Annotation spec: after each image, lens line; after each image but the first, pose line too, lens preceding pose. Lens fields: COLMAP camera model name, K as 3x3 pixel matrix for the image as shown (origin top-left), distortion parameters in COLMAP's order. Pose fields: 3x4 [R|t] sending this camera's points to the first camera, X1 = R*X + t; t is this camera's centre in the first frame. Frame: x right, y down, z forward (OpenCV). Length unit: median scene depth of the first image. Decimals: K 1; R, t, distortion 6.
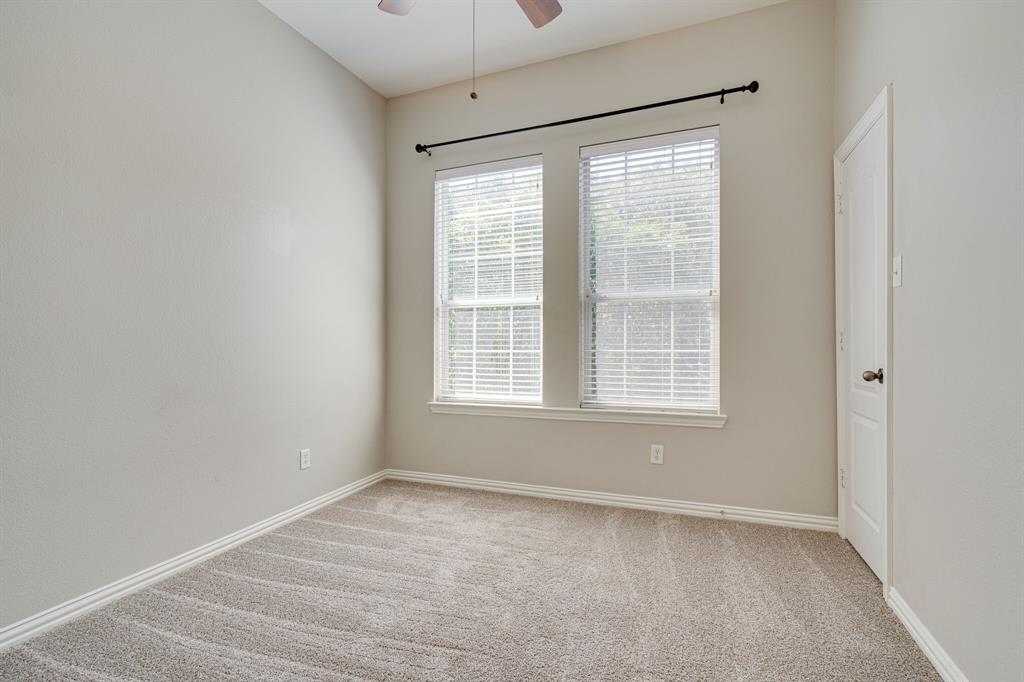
lens RADIAL K [[468.2, 0, 514.5], [0, 468.2, 342.3], [0, 0, 1]] dist [-0.006082, 0.002040]
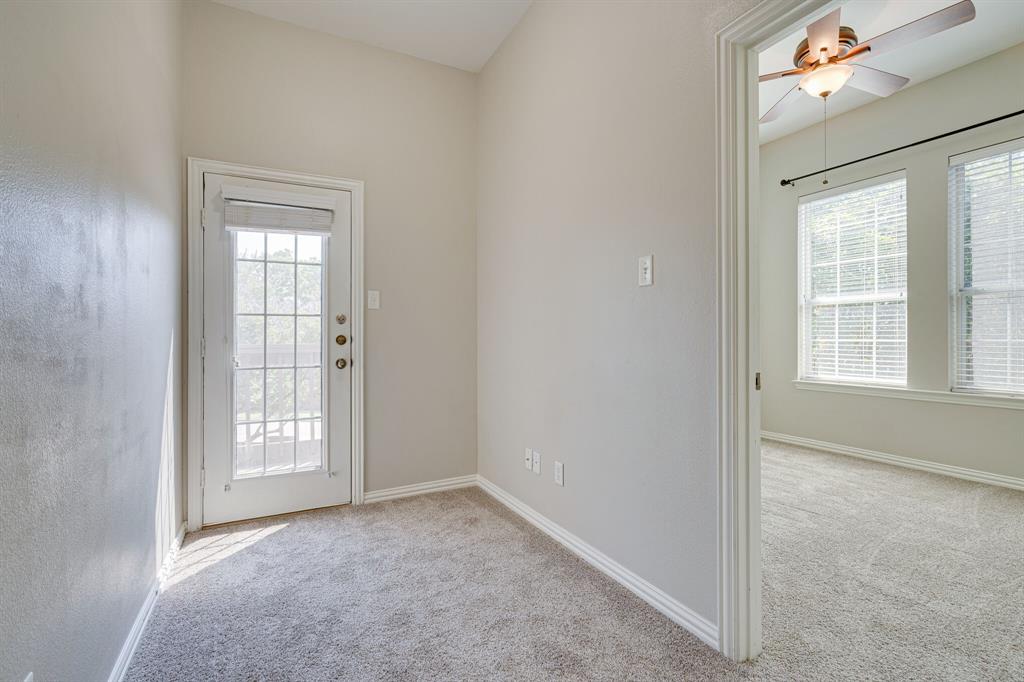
lens RADIAL K [[468.2, 0, 505.8], [0, 468.2, 335.3], [0, 0, 1]] dist [-0.006082, 0.002040]
pose [[0.745825, -0.001993, -0.666139, 0.085646], [0.006324, 0.999972, 0.004088, -0.004459], [0.666112, -0.007261, 0.745816, -0.499375]]
